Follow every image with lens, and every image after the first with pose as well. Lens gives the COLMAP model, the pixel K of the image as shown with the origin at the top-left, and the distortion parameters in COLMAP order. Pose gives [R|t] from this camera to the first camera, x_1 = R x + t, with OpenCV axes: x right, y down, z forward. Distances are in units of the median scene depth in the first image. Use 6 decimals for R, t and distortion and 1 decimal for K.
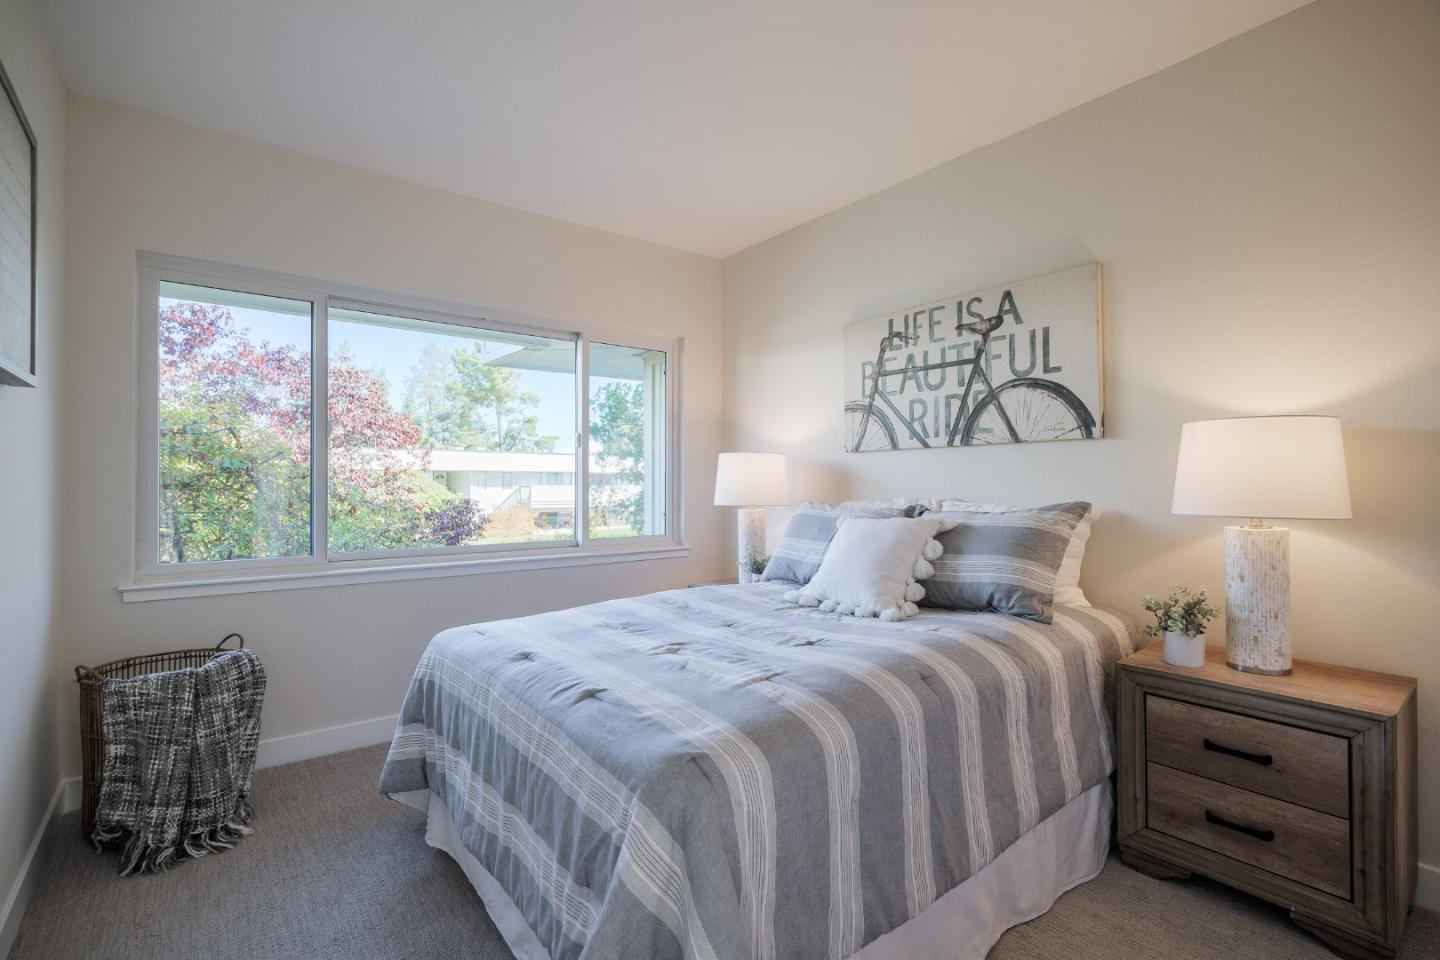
lens RADIAL K [[666.9, 0, 713.0], [0, 666.9, 484.7], [0, 0, 1]] dist [0.001512, 0.000118]
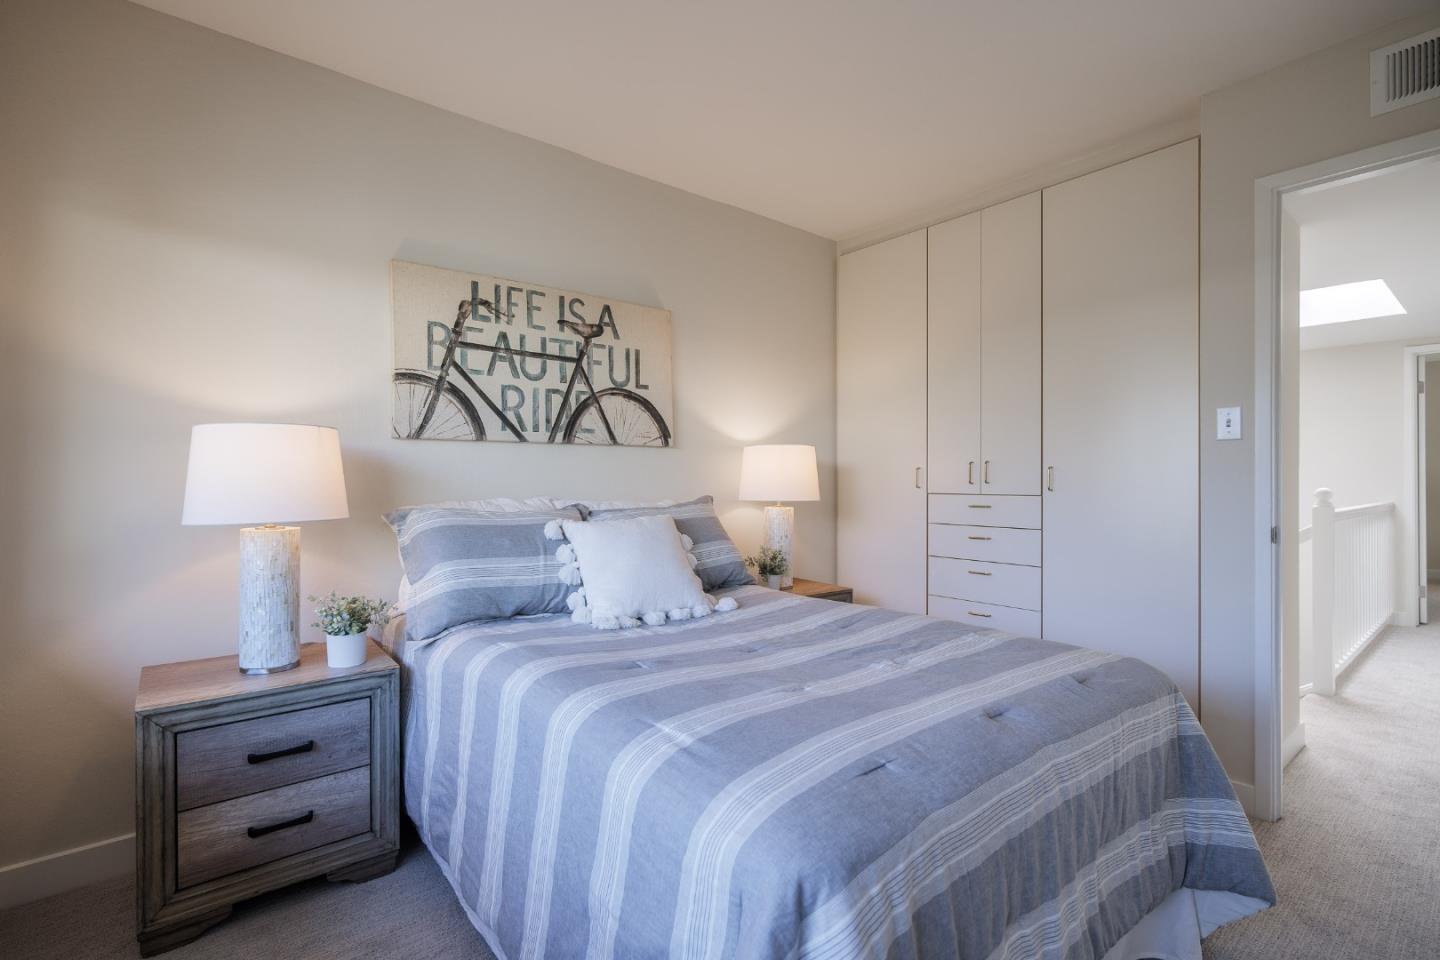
lens RADIAL K [[666.9, 0, 712.3], [0, 666.9, 473.3], [0, 0, 1]] dist [0.001512, 0.000118]
pose [[-0.013750, 0.028285, 0.999505, -0.600788], [0.010400, 0.999550, -0.028143, 0.015183], [-0.999851, 0.010008, -0.014038, 0.789541]]
